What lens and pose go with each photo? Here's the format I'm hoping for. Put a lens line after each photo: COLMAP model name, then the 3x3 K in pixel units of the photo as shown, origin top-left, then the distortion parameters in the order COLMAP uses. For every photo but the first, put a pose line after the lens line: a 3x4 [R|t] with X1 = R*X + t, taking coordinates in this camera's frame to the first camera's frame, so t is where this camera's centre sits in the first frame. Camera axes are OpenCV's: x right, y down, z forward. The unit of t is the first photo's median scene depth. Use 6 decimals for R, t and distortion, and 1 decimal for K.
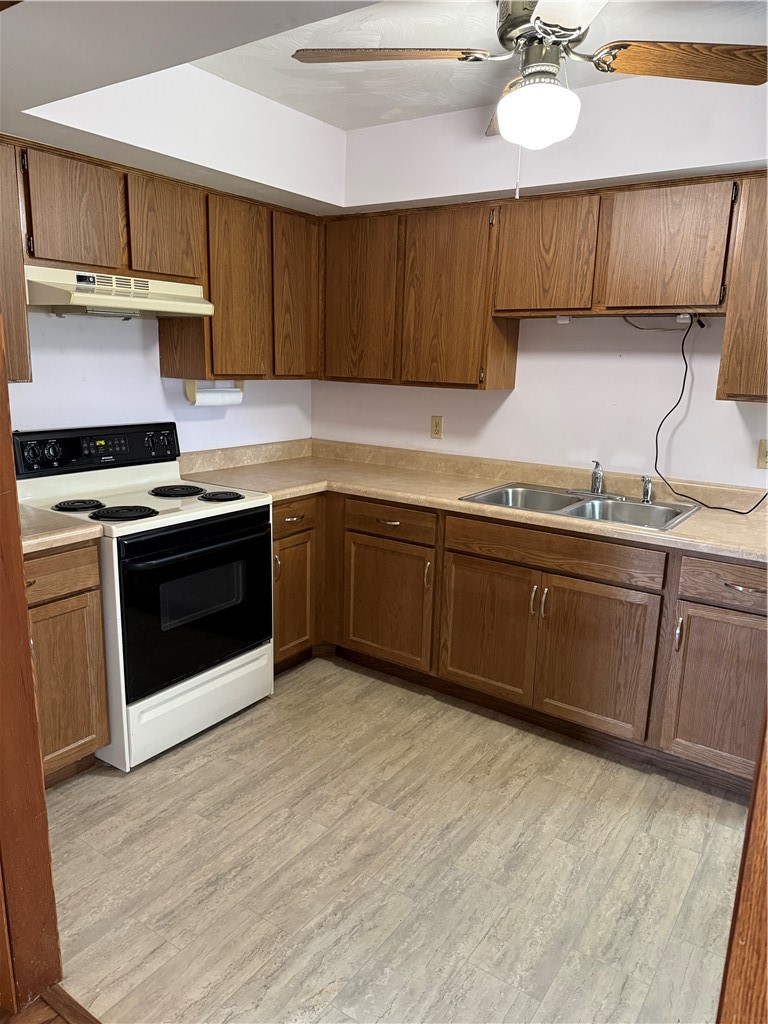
lens RADIAL K [[718.4, 0, 390.3], [0, 718.4, 519.8], [0, 0, 1]] dist [0.040687, -0.037910]
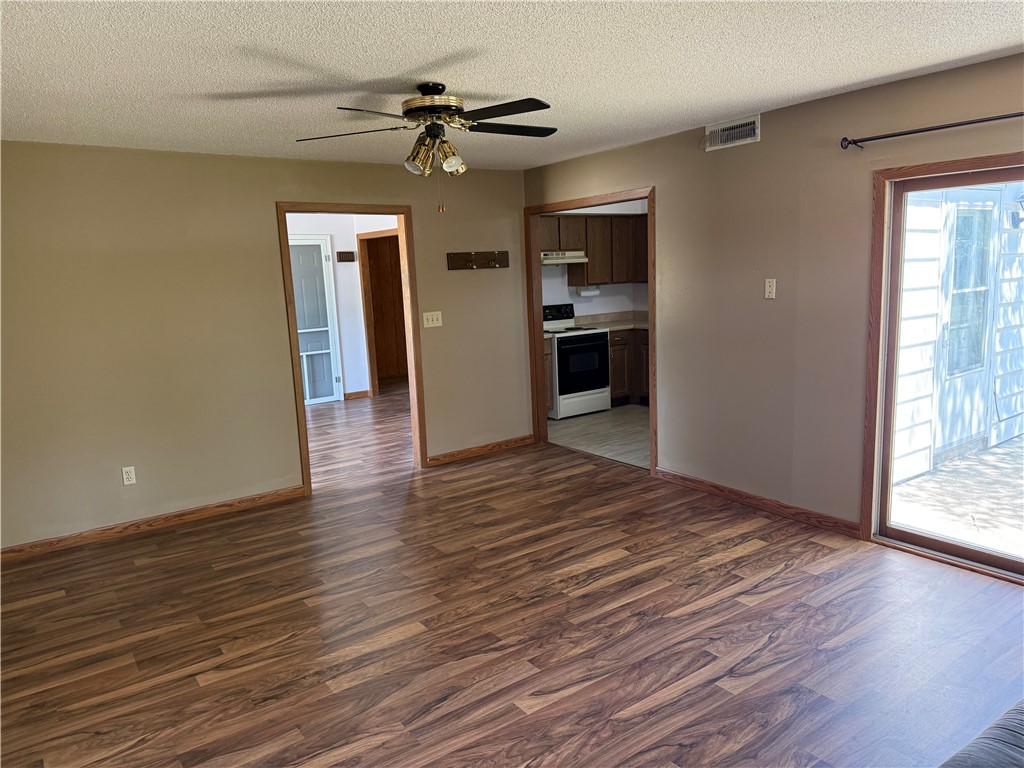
lens RADIAL K [[718.4, 0, 485.9], [0, 718.4, 391.5], [0, 0, 1]] dist [0.040687, -0.037910]
pose [[0.926883, -0.007873, -0.375269, 0.400905], [-0.011239, 0.998750, -0.048712, 0.329840], [0.375183, 0.049368, 0.925635, -1.584821]]
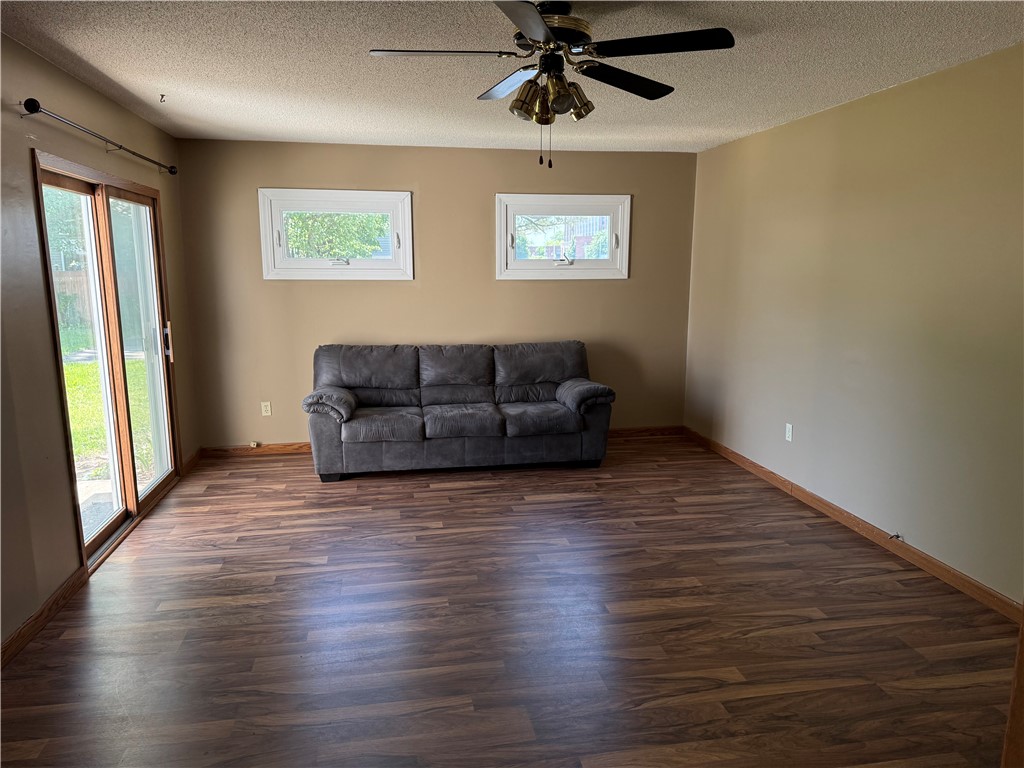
lens RADIAL K [[718.4, 0, 516.2], [0, 718.4, 394.4], [0, 0, 1]] dist [0.040687, -0.037910]
pose [[-0.708863, -0.158276, 0.687359, -0.744335], [0.134982, 0.926048, 0.352443, -0.080087], [-0.692310, 0.342615, -0.635076, 0.155125]]
